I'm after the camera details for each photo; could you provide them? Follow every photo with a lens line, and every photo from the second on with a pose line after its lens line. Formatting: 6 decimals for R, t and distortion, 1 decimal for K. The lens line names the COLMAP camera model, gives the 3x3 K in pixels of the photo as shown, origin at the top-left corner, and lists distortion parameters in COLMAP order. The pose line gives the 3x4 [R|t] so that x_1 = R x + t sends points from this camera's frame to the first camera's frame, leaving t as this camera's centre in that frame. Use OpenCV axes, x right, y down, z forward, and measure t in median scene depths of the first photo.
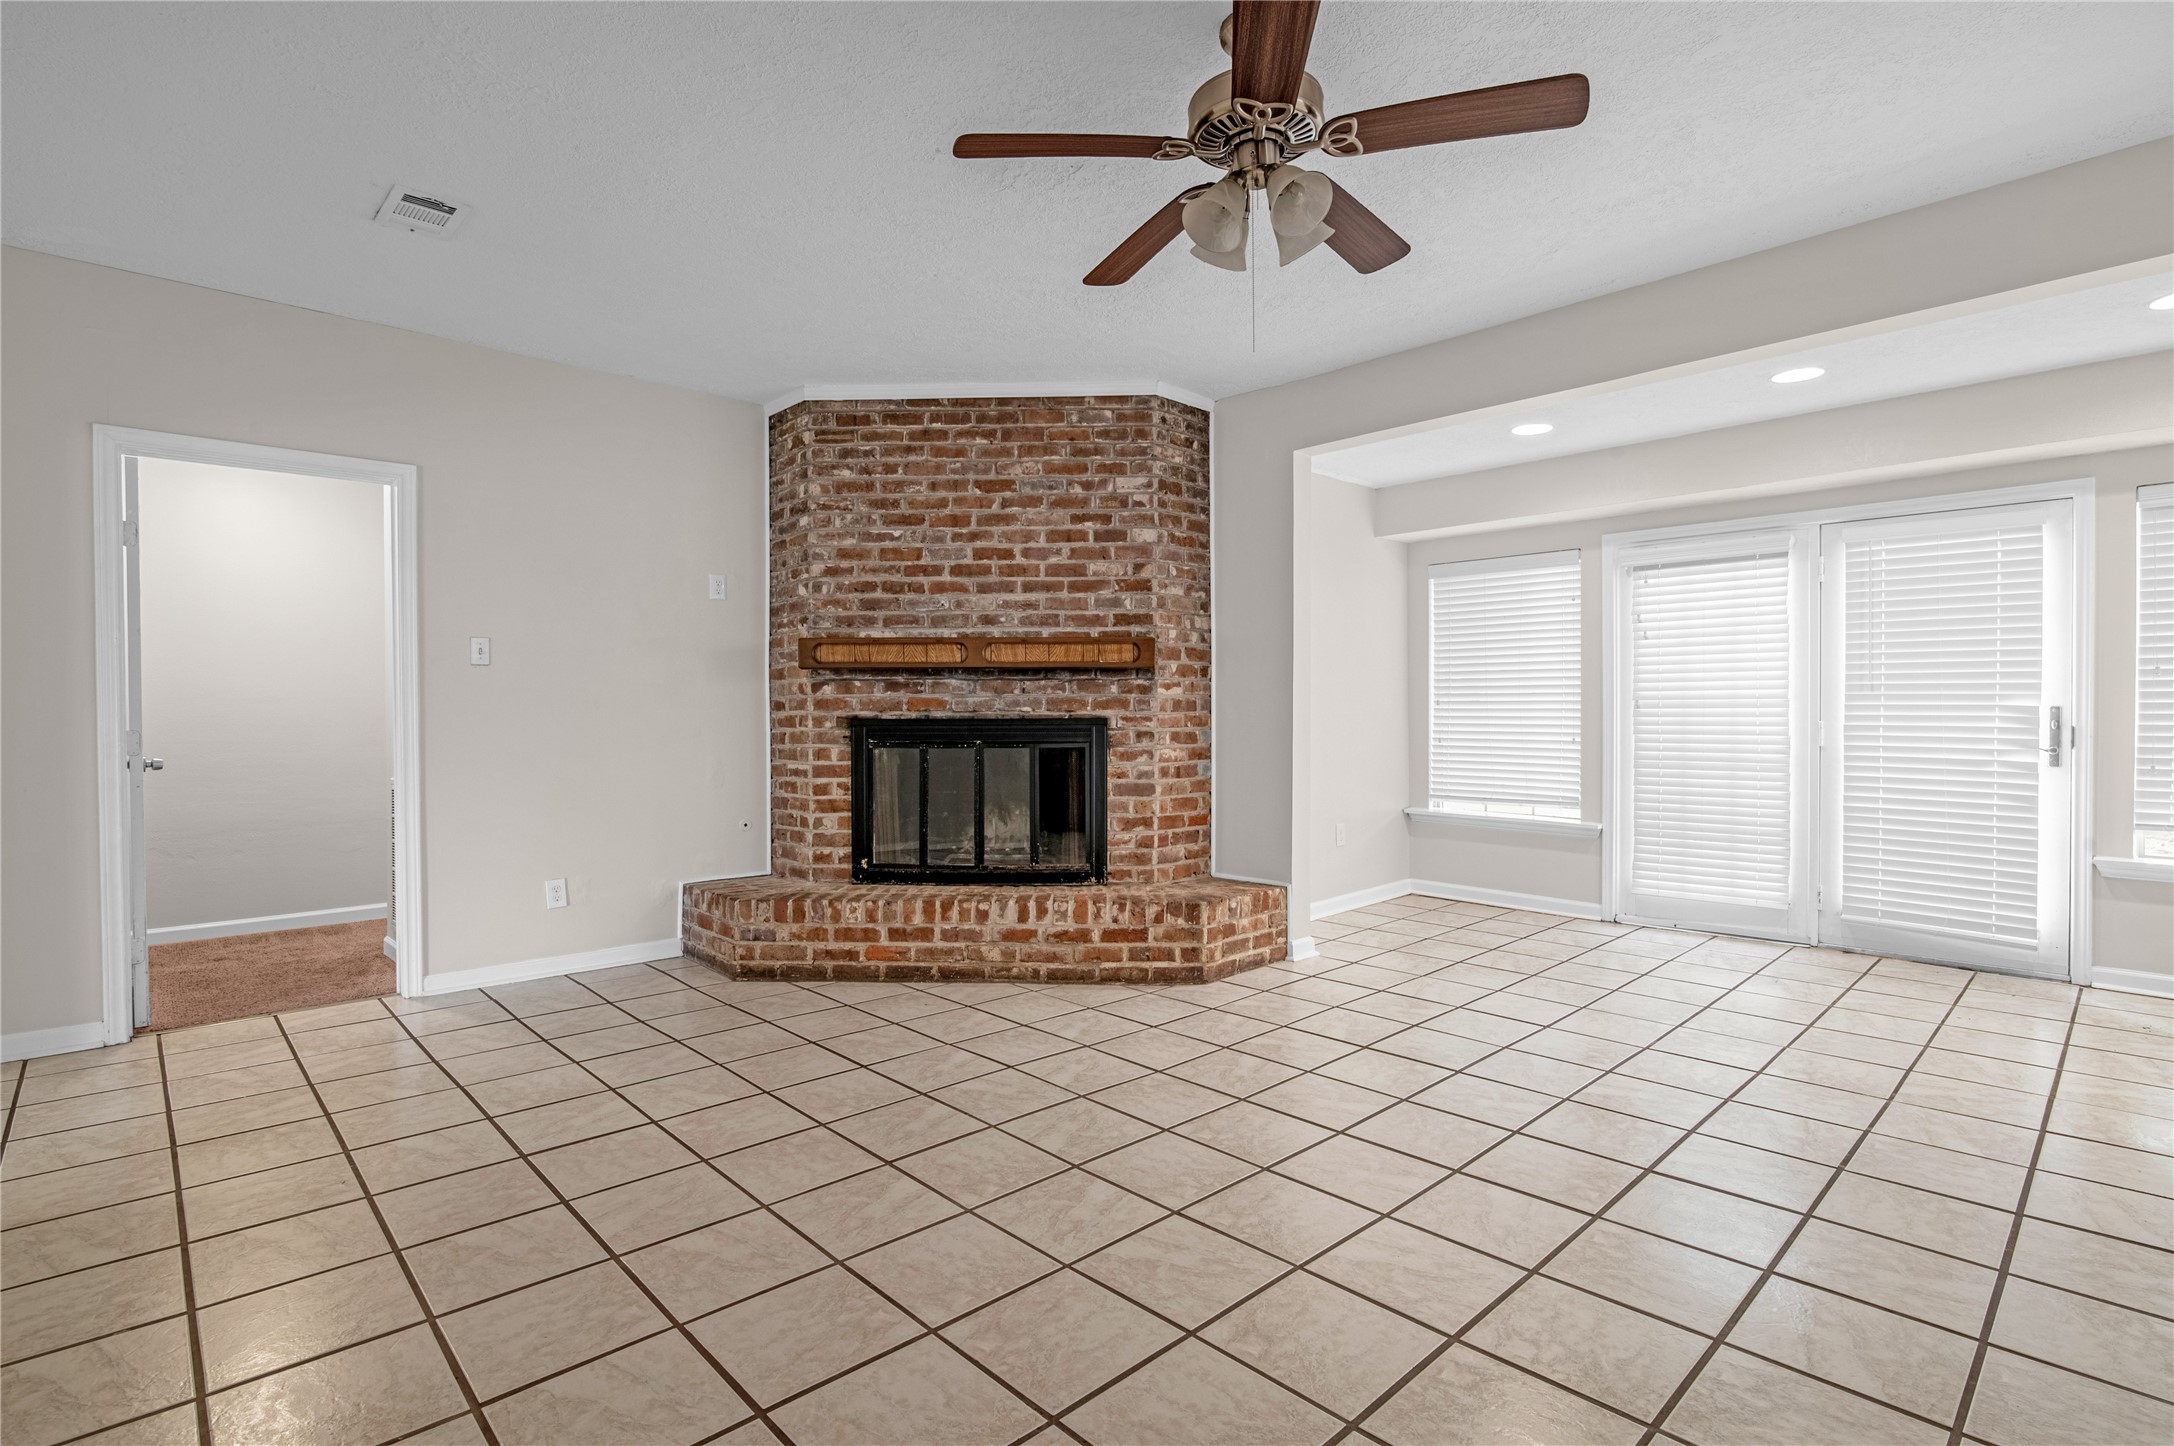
lens RADIAL K [[1016.9, 0, 1084.1], [0, 1016.9, 721.9], [0, 0, 1]] dist [-0.016318, 0.000359]
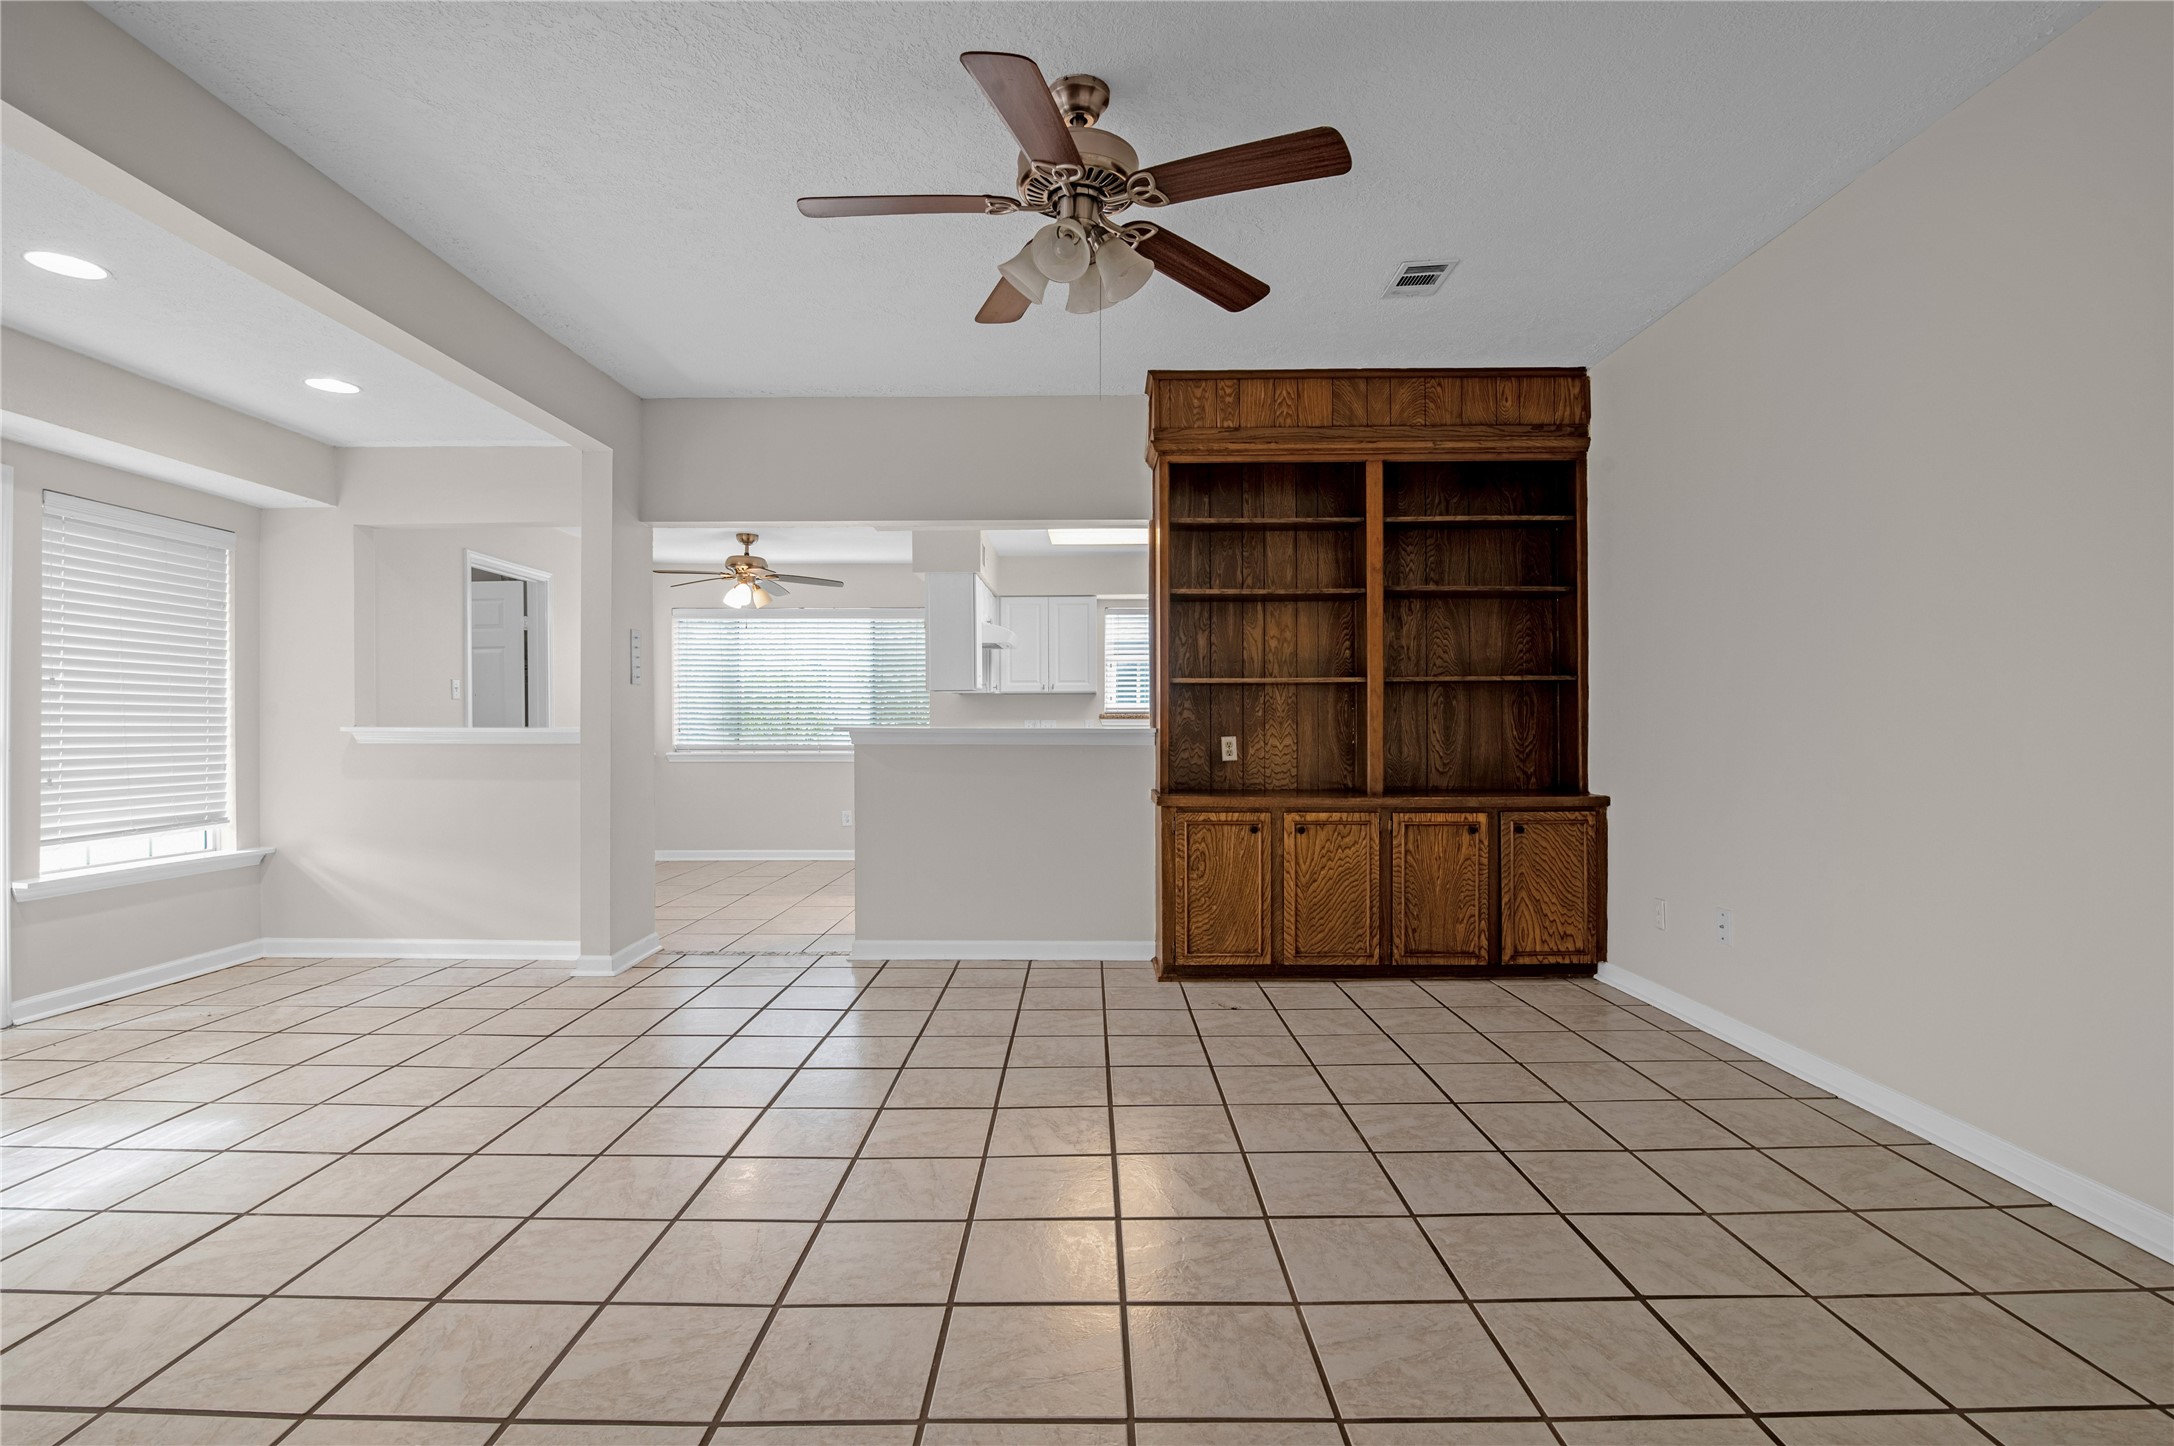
lens RADIAL K [[1016.9, 0, 1072.0], [0, 1016.9, 733.5], [0, 0, 1]] dist [-0.016318, 0.000359]
pose [[-0.715477, -0.001324, 0.698635, -0.273786], [0.009797, 0.999881, 0.011928, -0.002053], [-0.698568, 0.015379, -0.715379, 0.835566]]
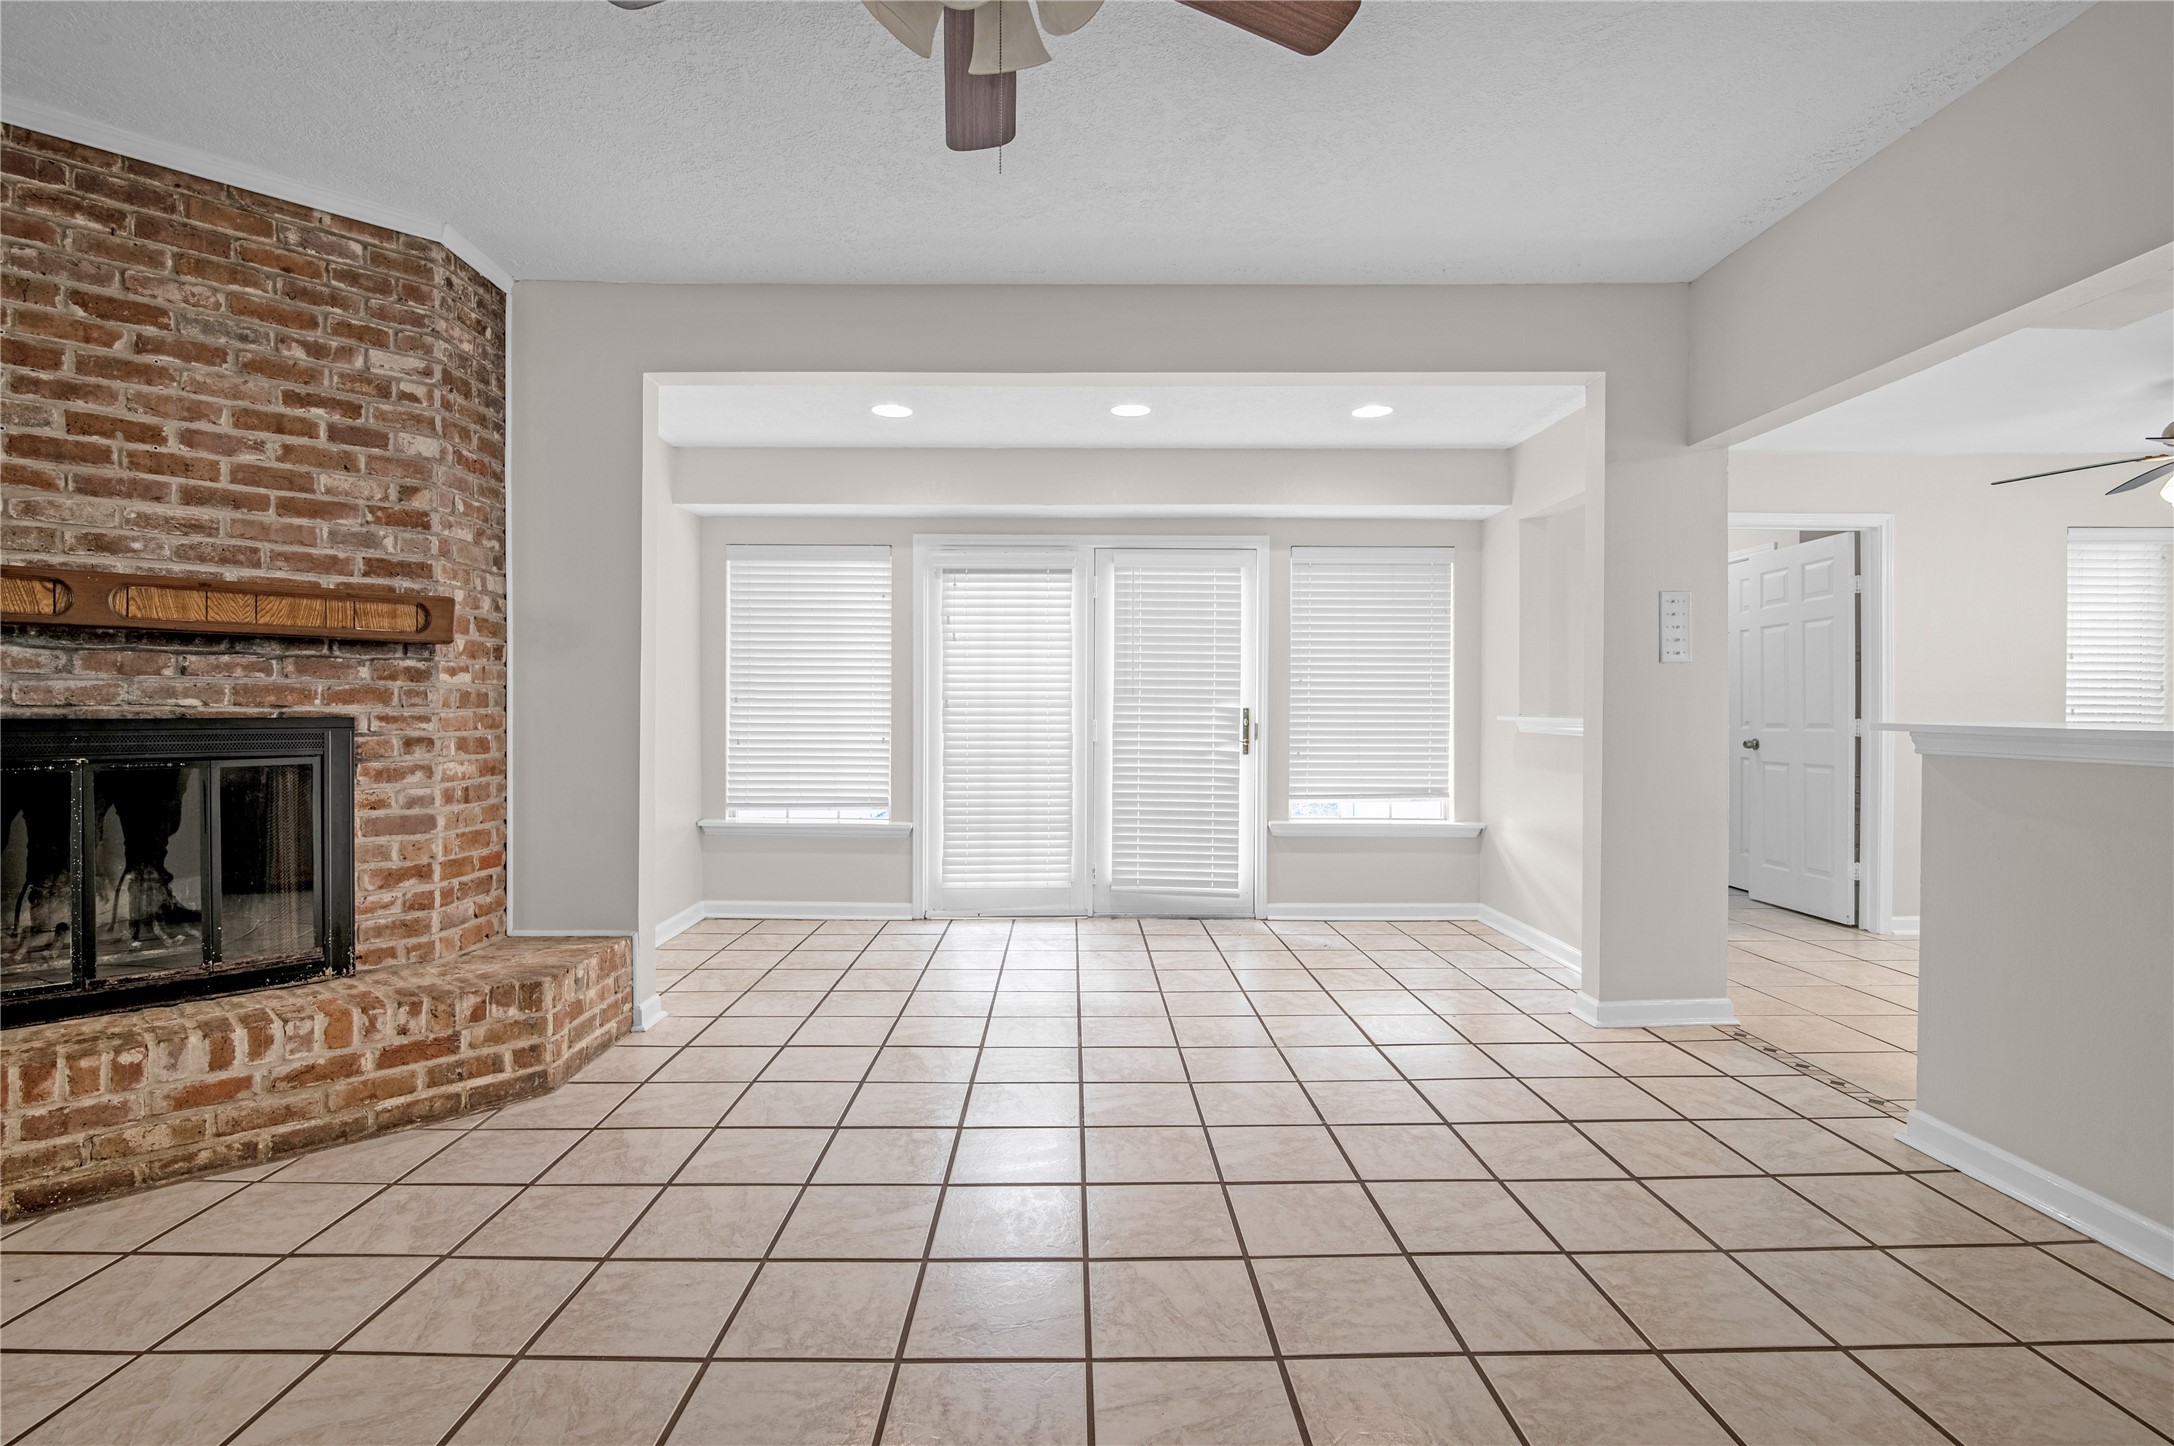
lens RADIAL K [[1016.9, 0, 1070.3], [0, 1016.9, 718.9], [0, 0, 1]] dist [-0.016318, 0.000359]
pose [[0.685699, -0.001412, 0.727884, -0.130699], [0.002924, 0.999995, -0.000815, -0.000930], [-0.727880, 0.002687, 0.685700, 0.228513]]
